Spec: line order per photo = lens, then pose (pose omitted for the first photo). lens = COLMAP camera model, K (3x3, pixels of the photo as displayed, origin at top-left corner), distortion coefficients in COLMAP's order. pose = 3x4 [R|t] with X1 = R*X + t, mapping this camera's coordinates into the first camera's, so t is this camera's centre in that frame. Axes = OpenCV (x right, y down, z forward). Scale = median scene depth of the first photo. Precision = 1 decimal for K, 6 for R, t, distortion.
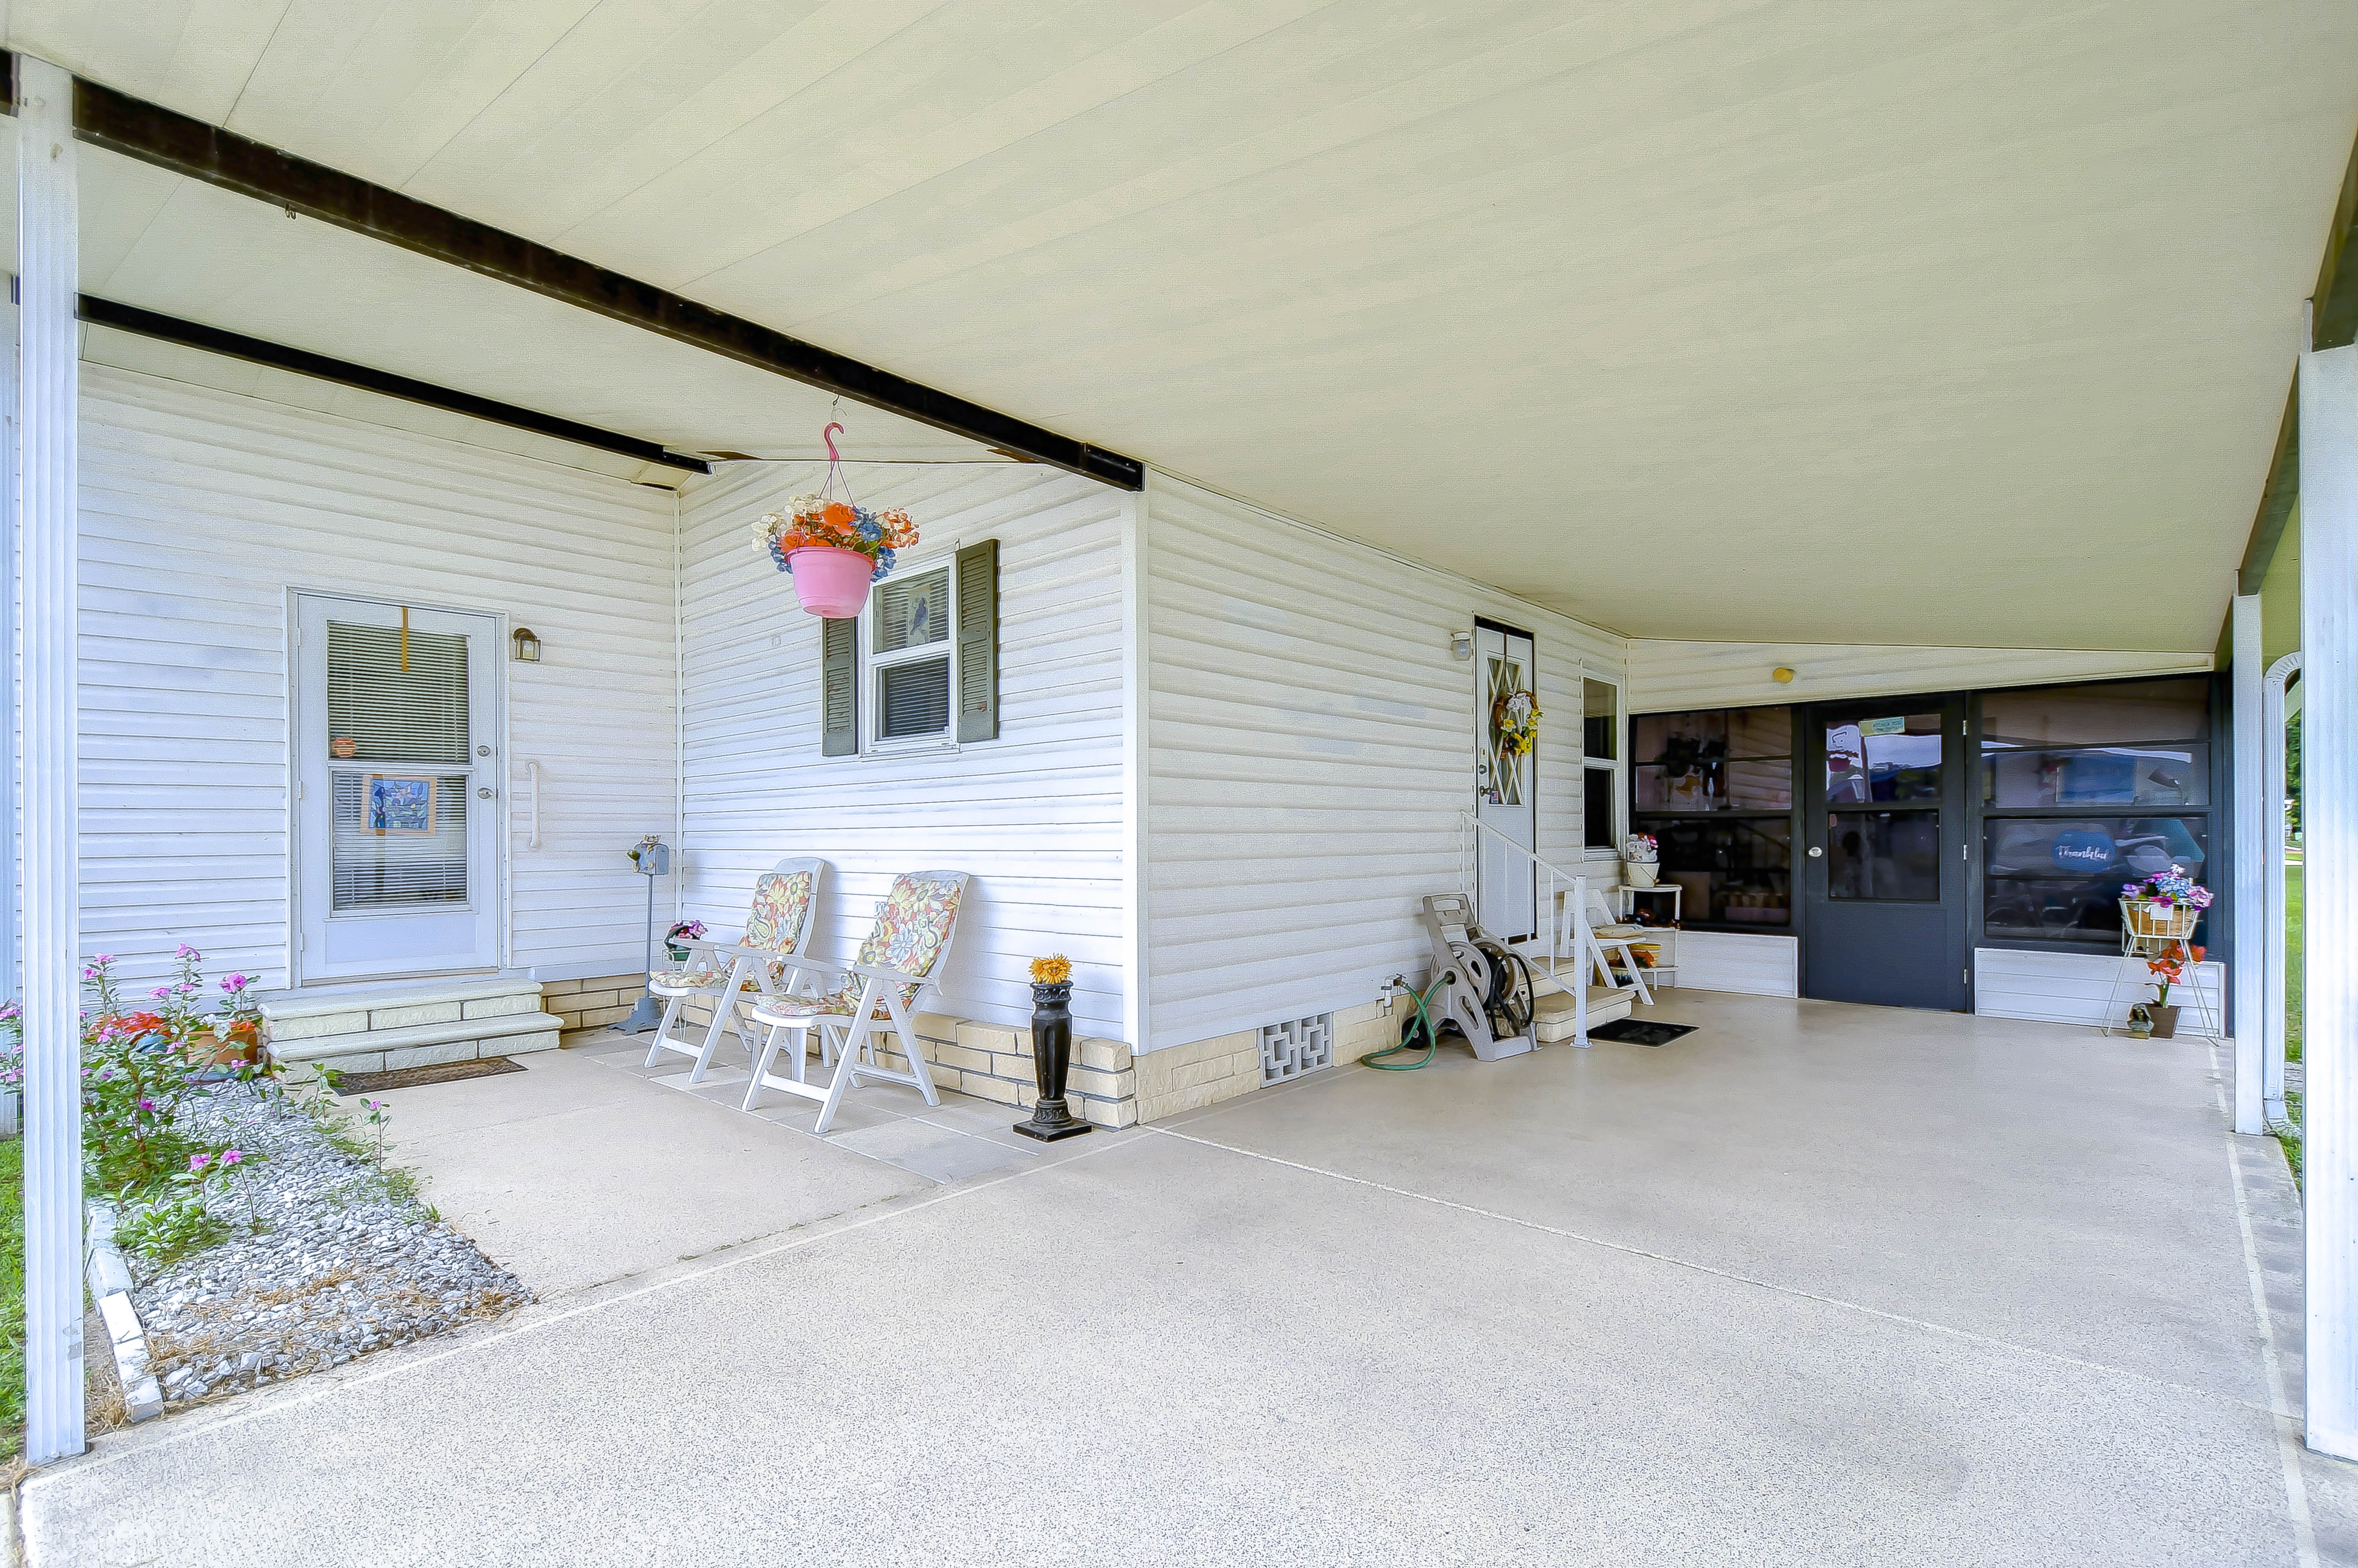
lens RADIAL K [[1077.5, 0, 1181.6], [0, 1077.5, 836.5], [0, 0, 1]] dist [0.002089, -0.000150]
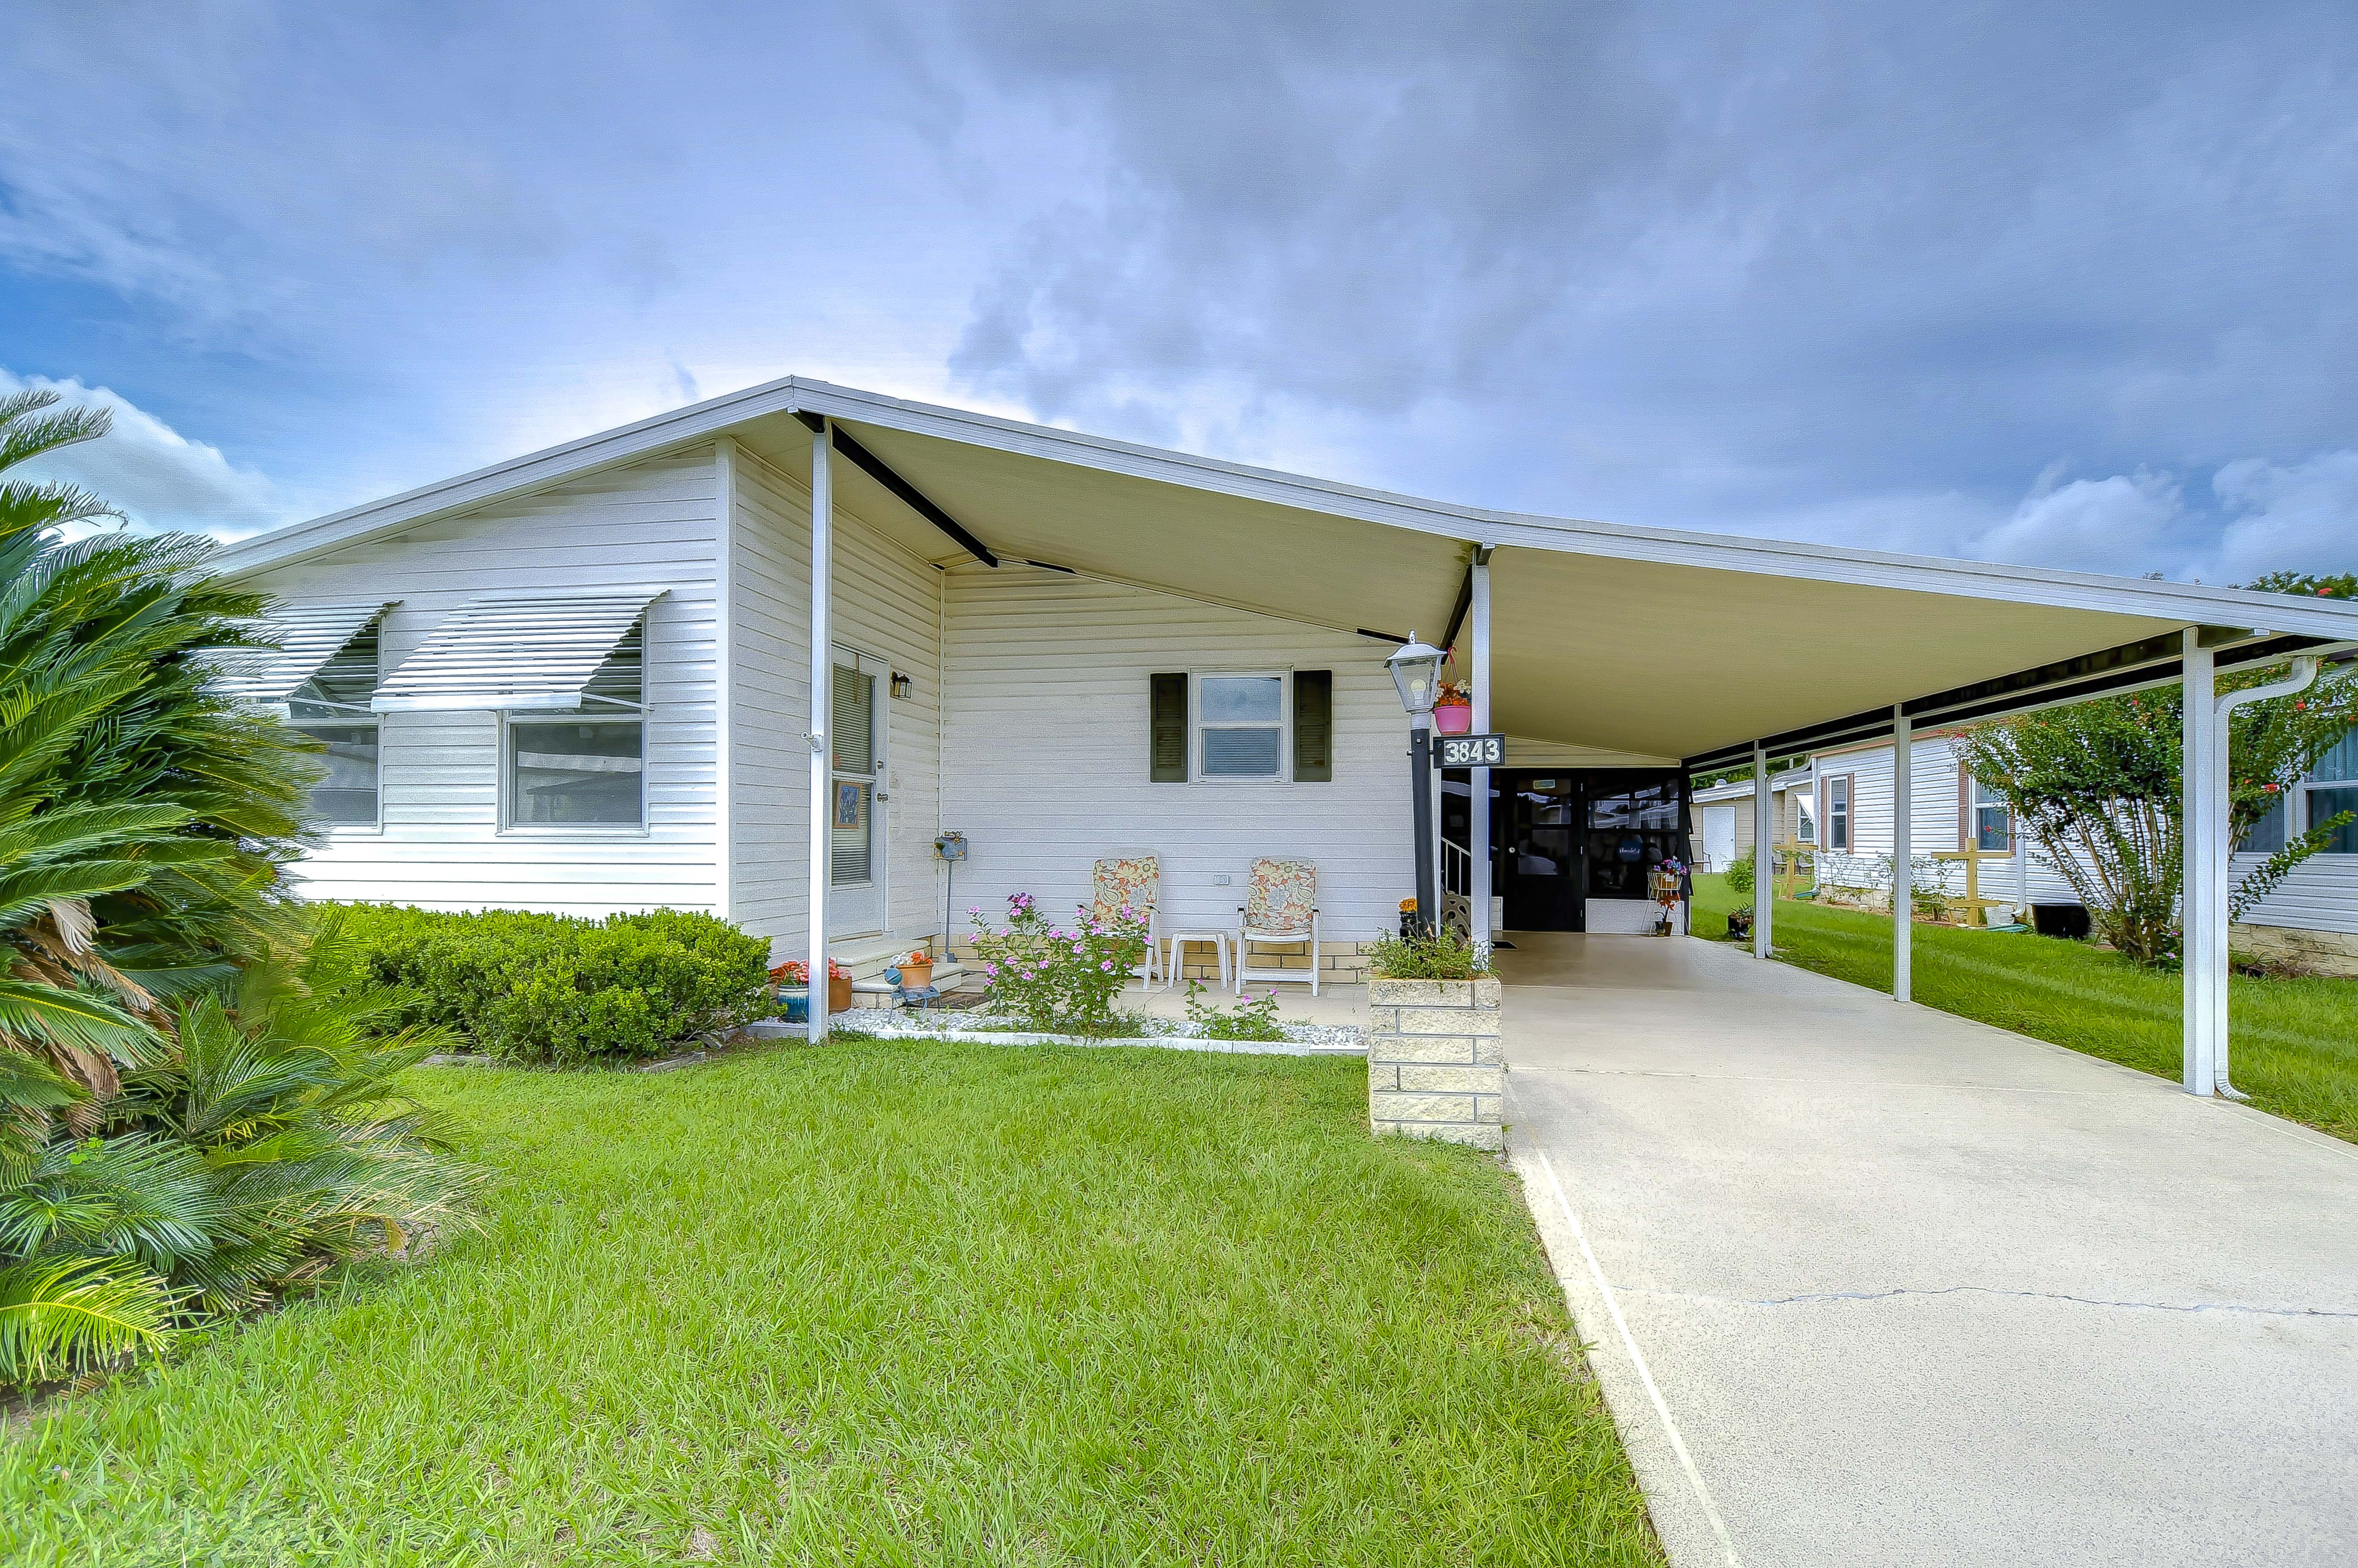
lens RADIAL K [[1064.8, 0, 1180.4], [0, 1064.8, 810.0], [0, 0, 1]] dist [-0.000879, -0.000812]
pose [[0.847844, 0.025863, 0.529614, -1.022448], [-0.010993, 0.999452, -0.031207, 0.011687], [-0.530131, 0.020637, 0.847664, -0.281141]]
